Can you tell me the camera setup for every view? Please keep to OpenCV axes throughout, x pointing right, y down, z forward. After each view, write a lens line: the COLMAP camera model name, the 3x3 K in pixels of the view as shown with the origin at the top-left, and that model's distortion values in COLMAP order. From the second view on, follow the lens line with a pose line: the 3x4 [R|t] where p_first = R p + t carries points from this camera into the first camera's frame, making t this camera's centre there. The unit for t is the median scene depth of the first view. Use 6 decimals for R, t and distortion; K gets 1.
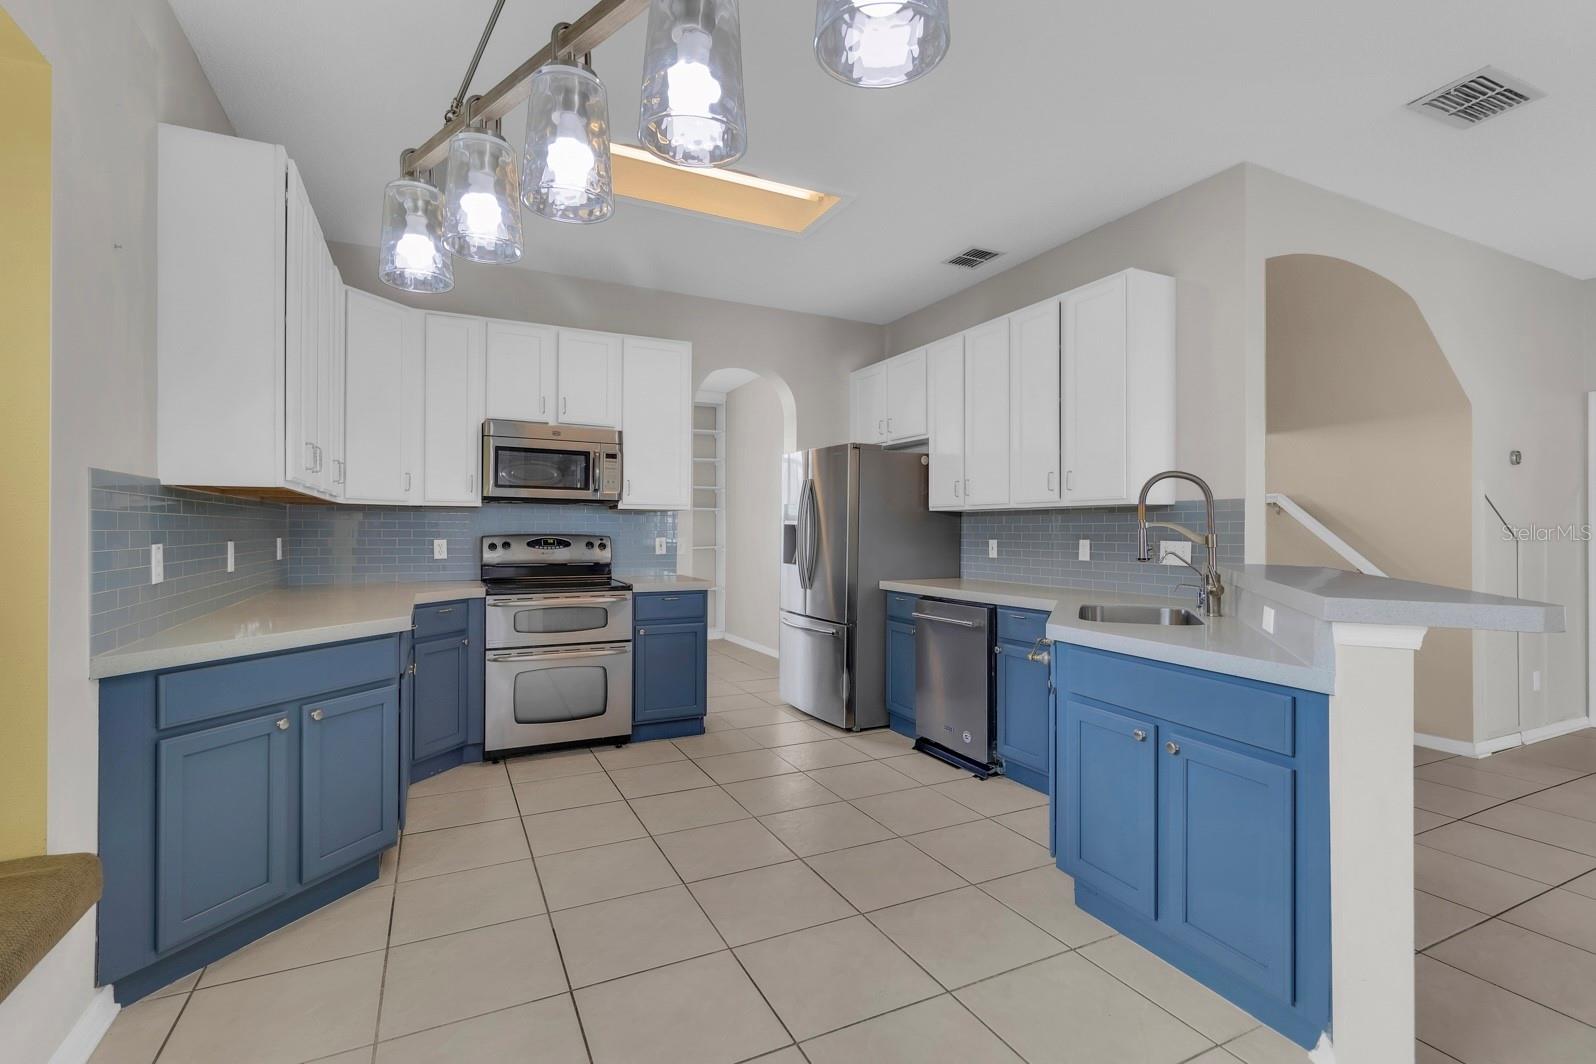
lens RADIAL K [[747.6, 0, 801.0], [0, 747.6, 529.5], [0, 0, 1]] dist [0.000637, 0.001080]
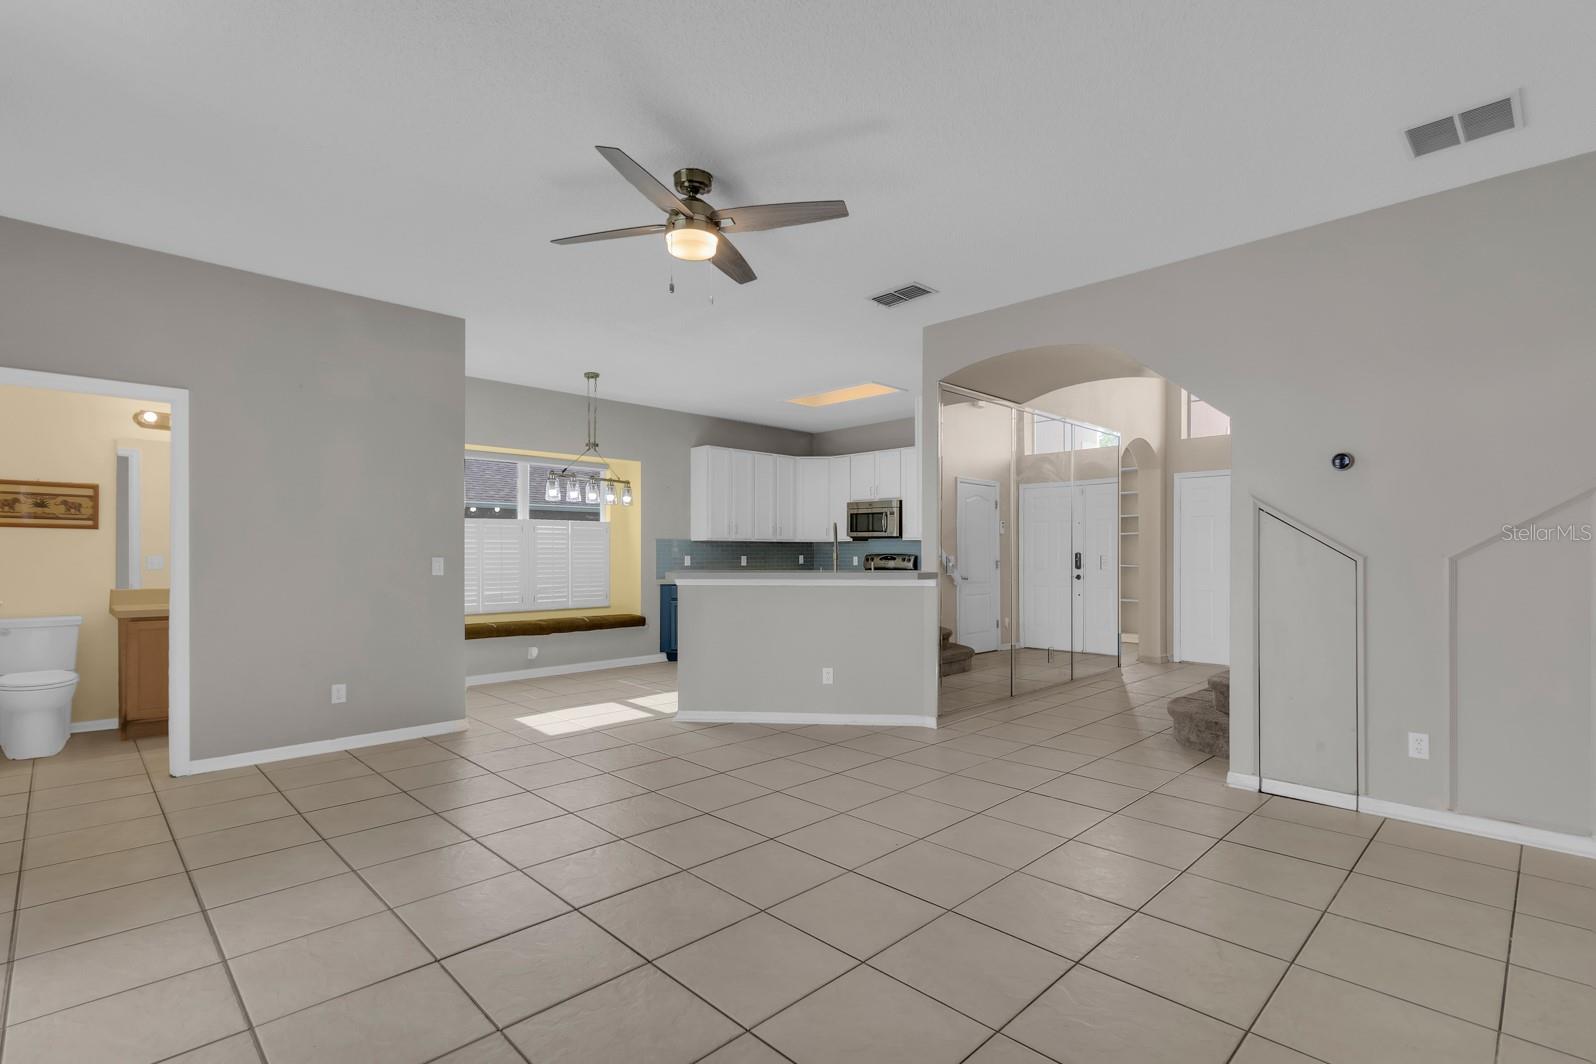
lens RADIAL K [[747.6, 0, 795.6], [0, 747.6, 554.6], [0, 0, 1]] dist [0.000637, 0.001080]
pose [[0.312218, 0.006553, -0.949988, 1.601778], [0.004180, 0.999957, 0.008272, -0.010239], [0.950001, -0.006553, 0.312178, 0.159026]]
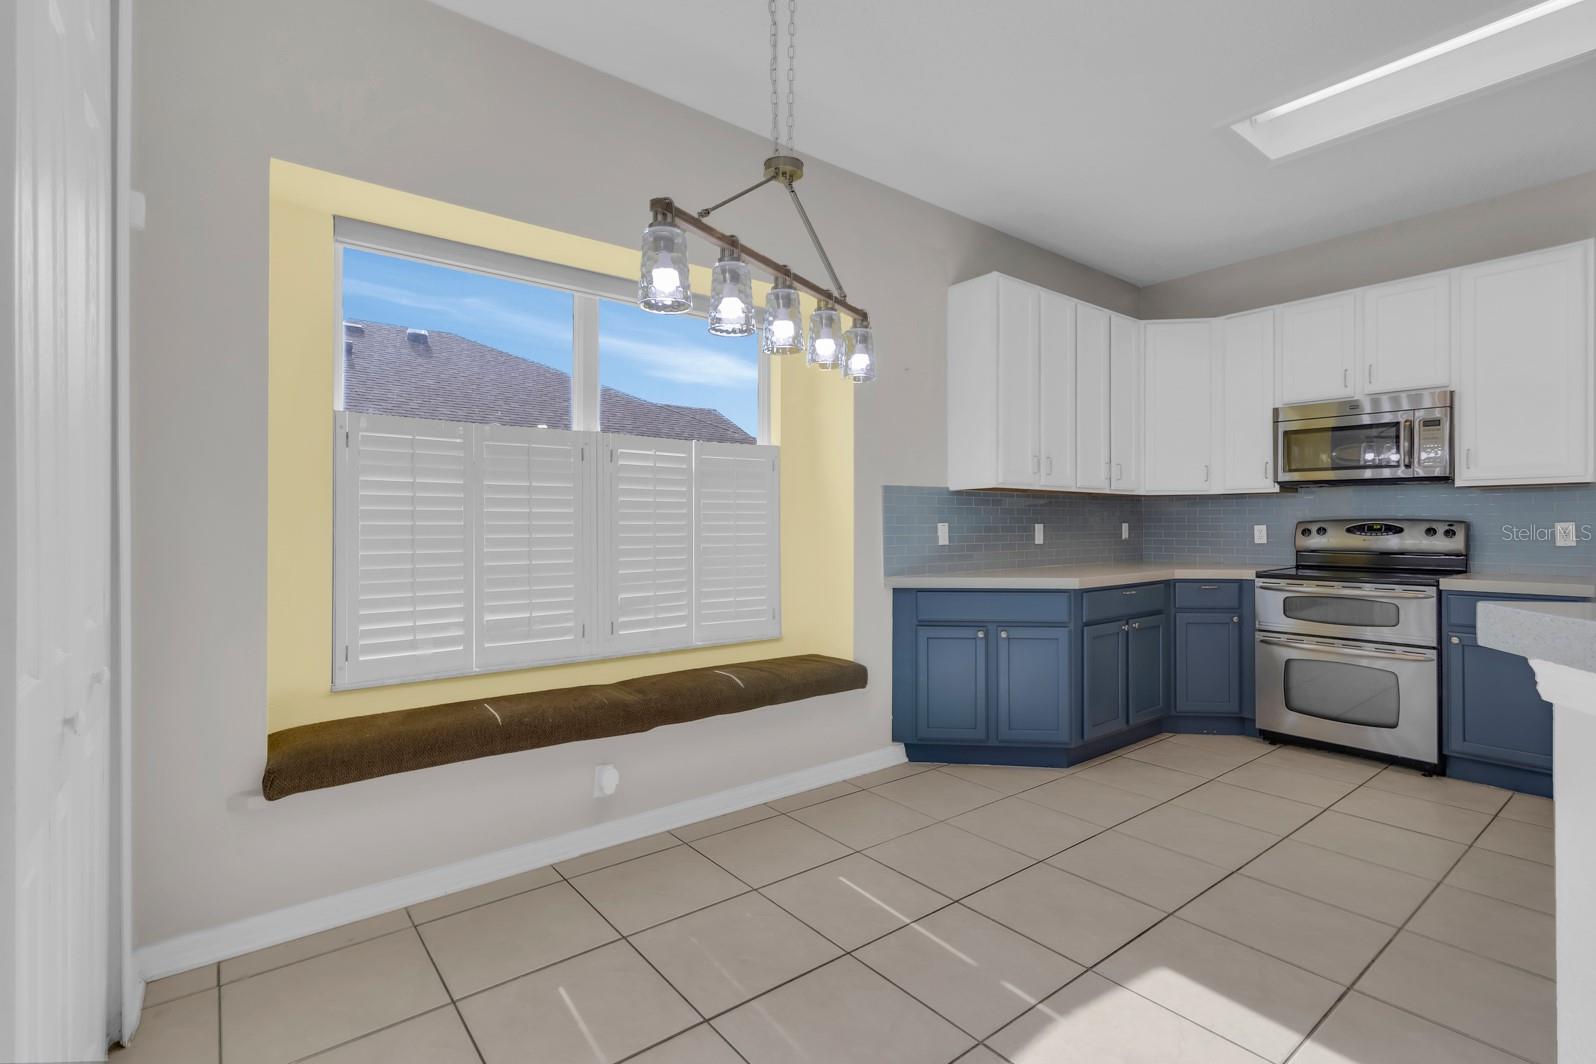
lens RADIAL K [[747.6, 0, 797.8], [0, 747.6, 525.8], [0, 0, 1]] dist [0.000637, 0.001080]
pose [[0.201277, 0.010226, -0.979481, 0.437819], [0.003914, 0.999929, 0.011244, 0.001531], [0.979526, -0.006097, 0.201223, 0.154047]]
